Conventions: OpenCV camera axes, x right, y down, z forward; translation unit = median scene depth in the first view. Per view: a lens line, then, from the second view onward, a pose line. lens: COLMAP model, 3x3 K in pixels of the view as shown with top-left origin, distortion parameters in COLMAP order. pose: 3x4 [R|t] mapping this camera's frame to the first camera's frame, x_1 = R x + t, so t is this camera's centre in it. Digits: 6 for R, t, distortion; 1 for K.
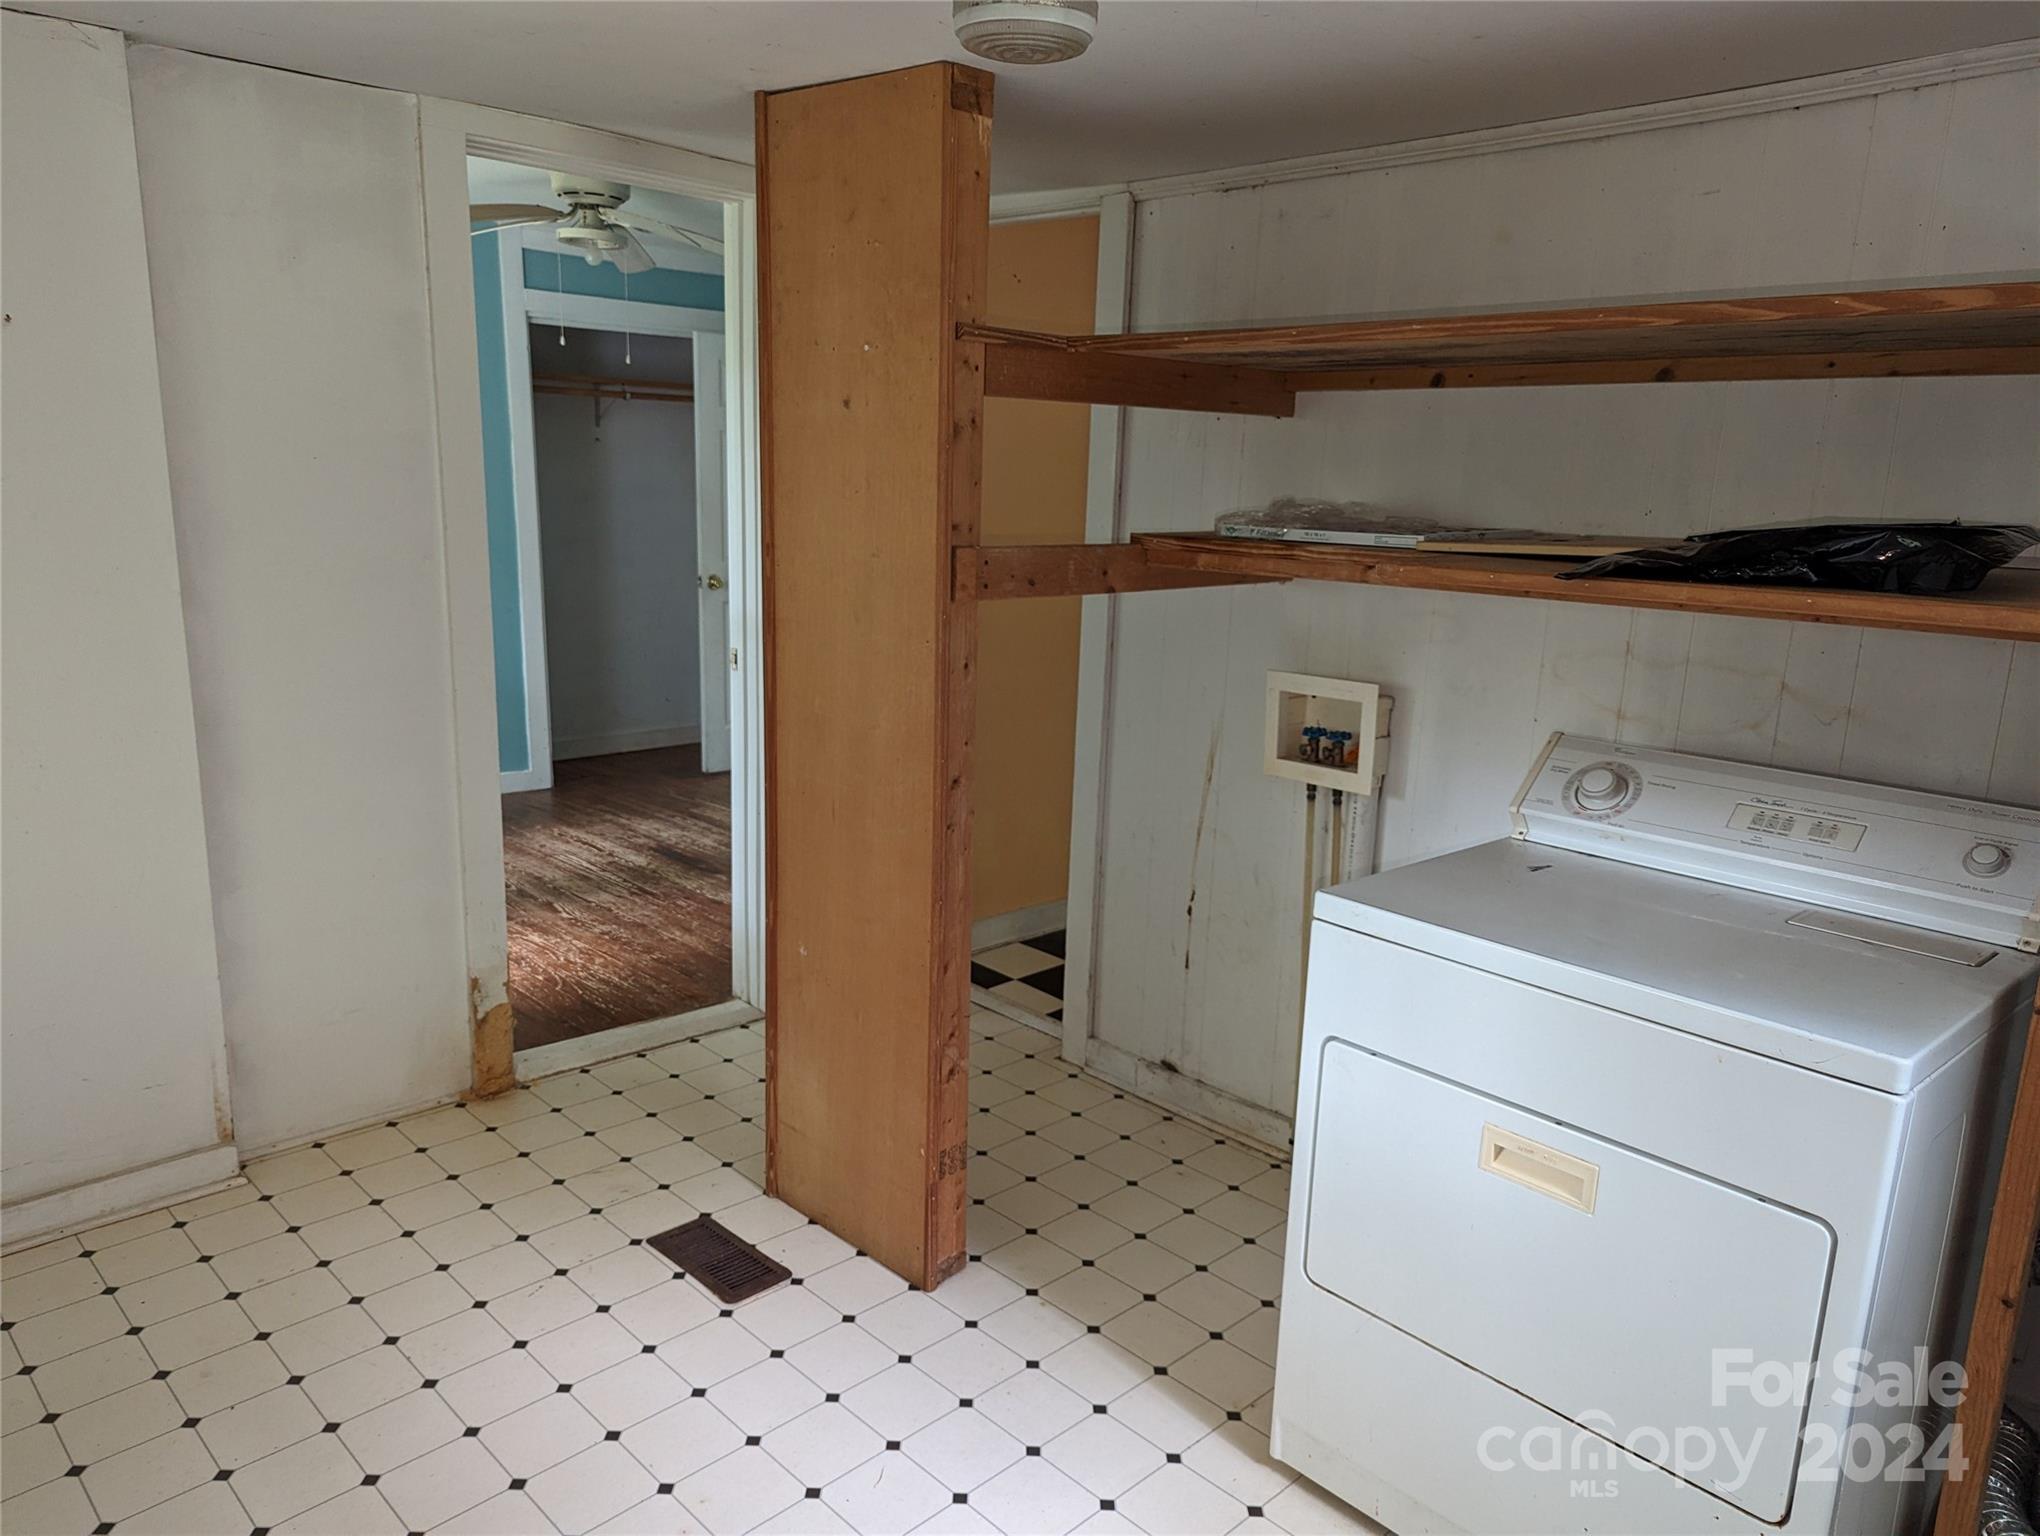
lens RADIAL K [[1428.8, 0, 1007.5], [0, 1428.8, 784.7], [0, 0, 1]] dist [0.054250, -0.051611]
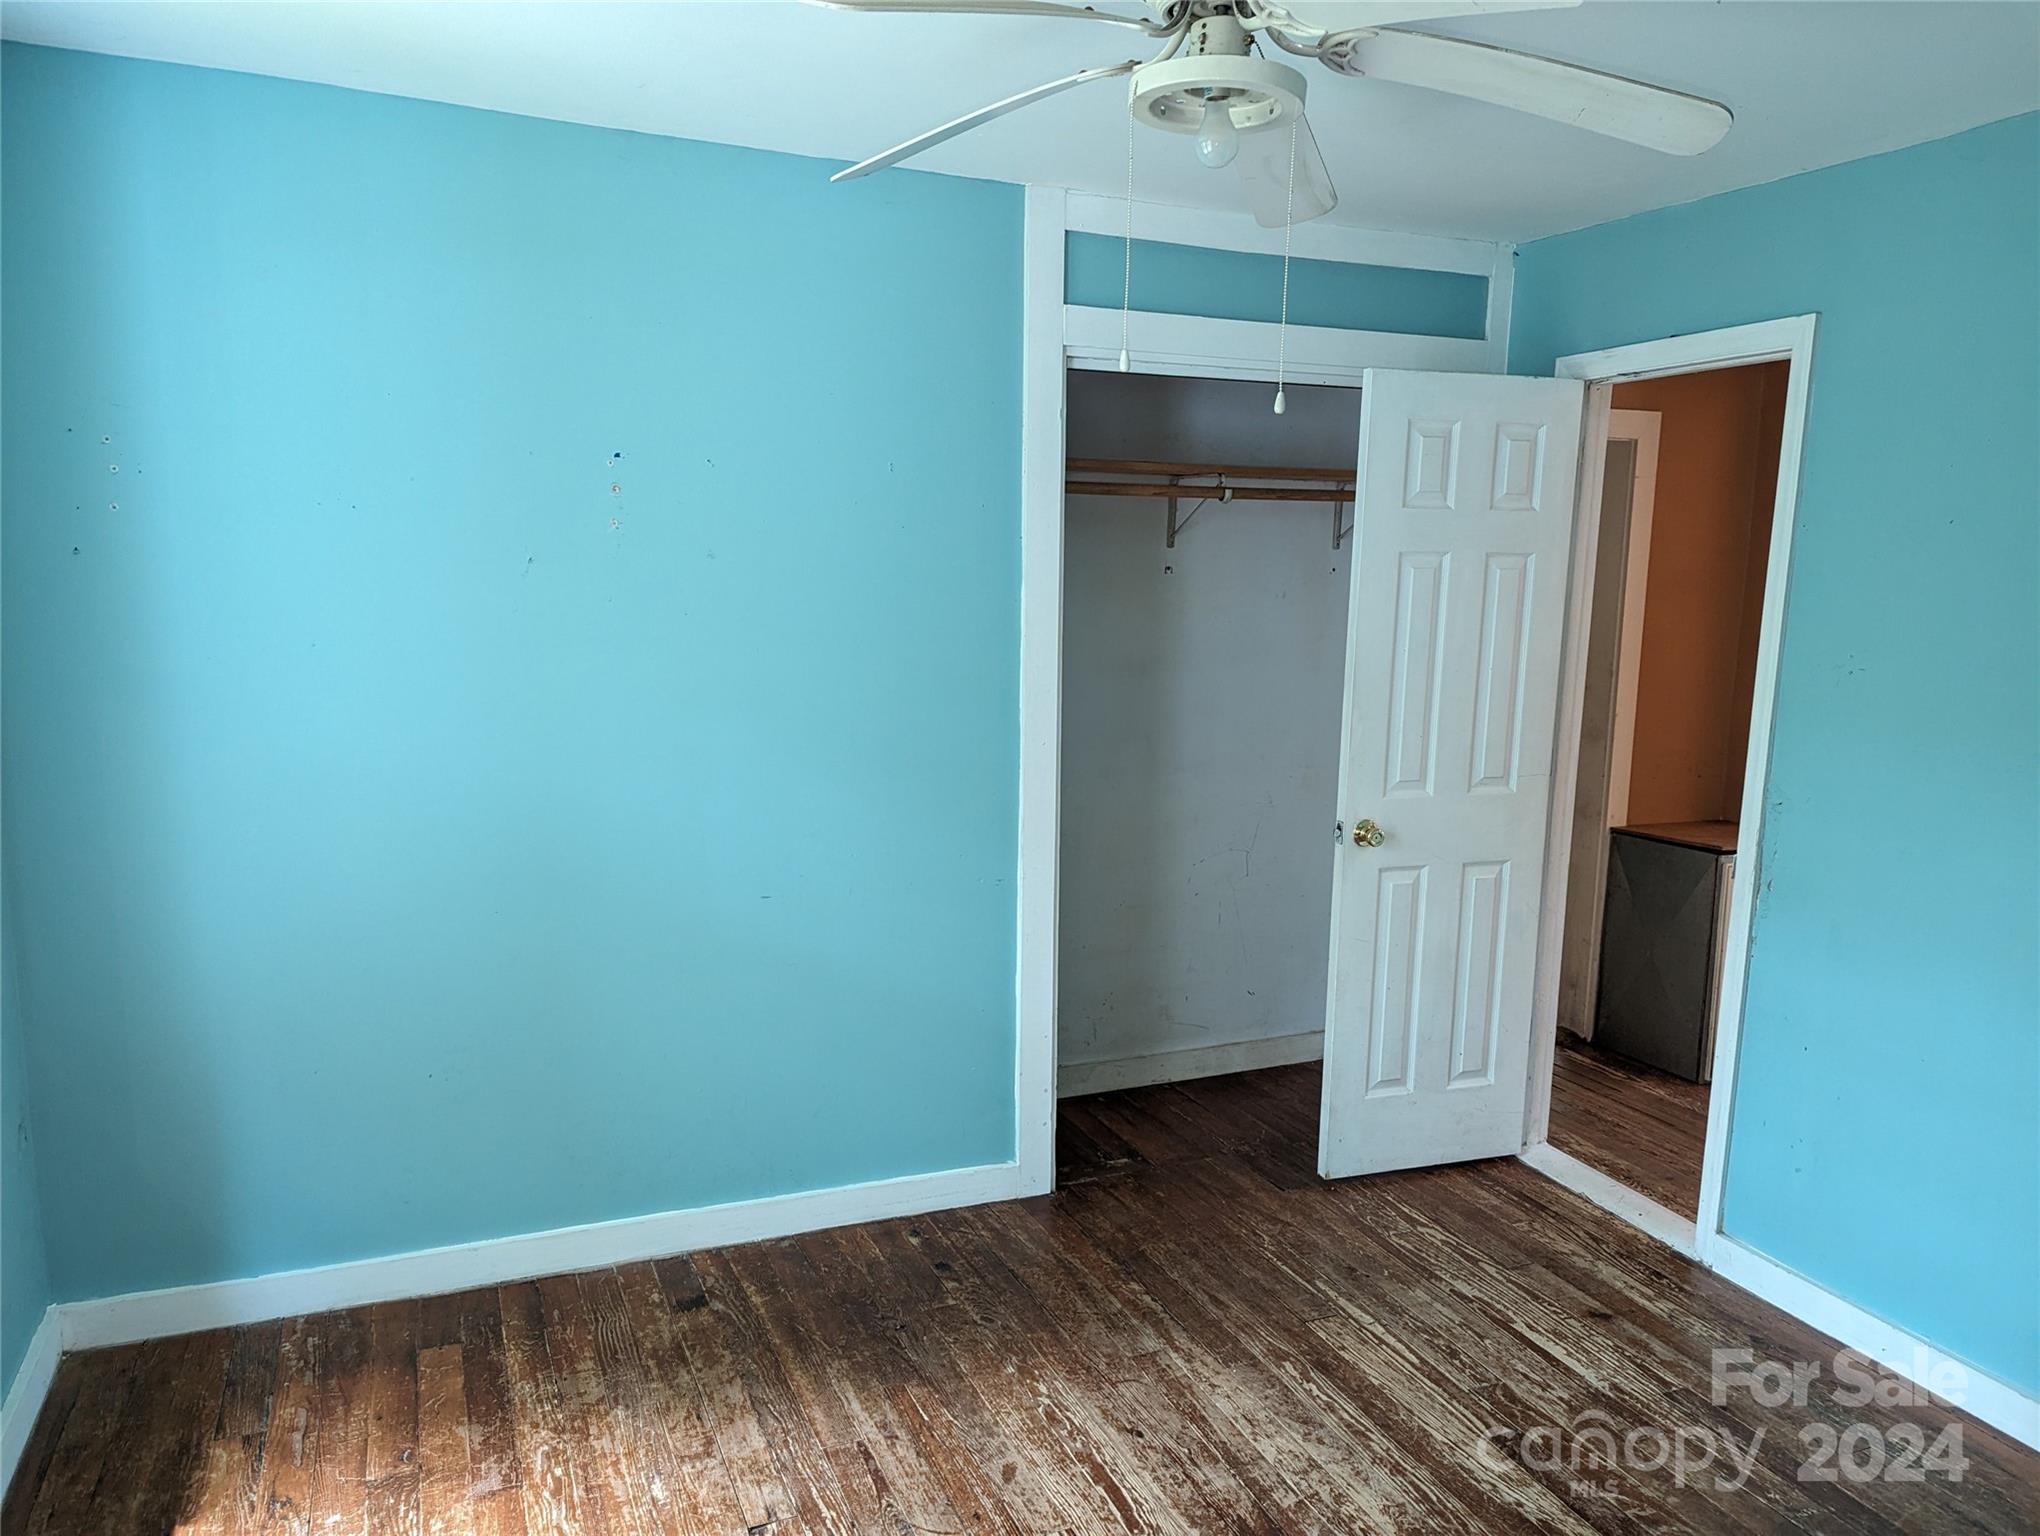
lens RADIAL K [[1428.8, 0, 1012.4], [0, 1428.8, 762.8], [0, 0, 1]] dist [0.054250, -0.051611]
pose [[0.934482, 0.043102, -0.353391, -0.151816], [-0.069418, 0.995651, -0.062127, -0.135334], [0.349177, 0.082588, 0.933410, 0.492970]]
